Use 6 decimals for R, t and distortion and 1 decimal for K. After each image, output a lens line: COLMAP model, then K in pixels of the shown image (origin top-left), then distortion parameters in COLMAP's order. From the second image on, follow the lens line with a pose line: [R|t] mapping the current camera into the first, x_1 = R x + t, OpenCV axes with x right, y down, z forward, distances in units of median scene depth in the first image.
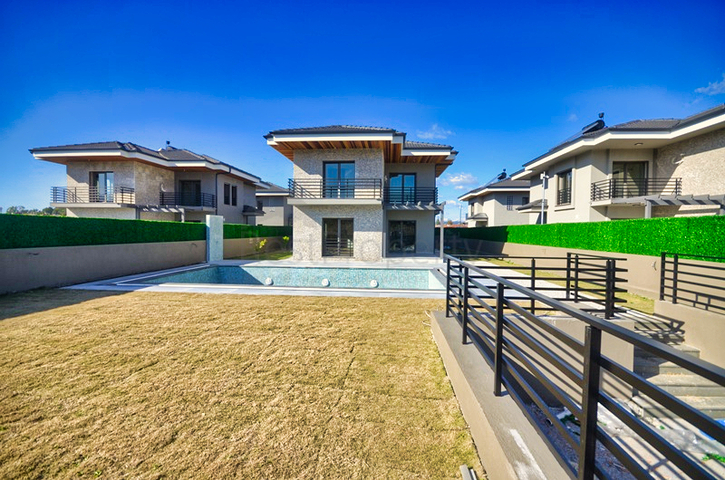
lens RADIAL K [[311.5, 0, 360.7], [0, 311.5, 239.4], [0, 0, 1]] dist [0.012731, -0.012831]
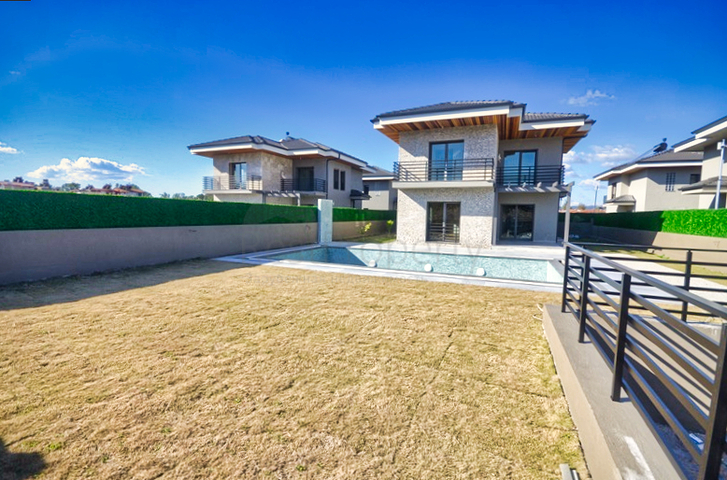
lens RADIAL K [[320.6, 0, 365.9], [0, 320.6, 239.5], [0, 0, 1]] dist [0.000173, -0.000513]
pose [[0.951606, 0.032834, -0.305561, 0.004491], [-0.018299, 0.998566, 0.050314, 0.002046], [0.306774, -0.042288, 0.950842, -0.008202]]
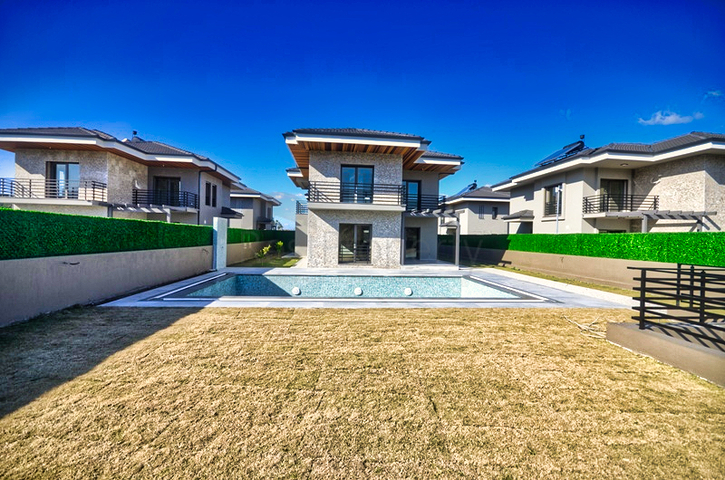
lens RADIAL K [[311.5, 0, 360.7], [0, 311.5, 239.4], [0, 0, 1]] dist [0.012731, -0.012831]
pose [[0.984956, 0.013299, 0.172290, -0.230936], [-0.010605, 0.999807, -0.016547, -0.004010], [-0.172477, 0.014470, 0.984907, 0.047374]]
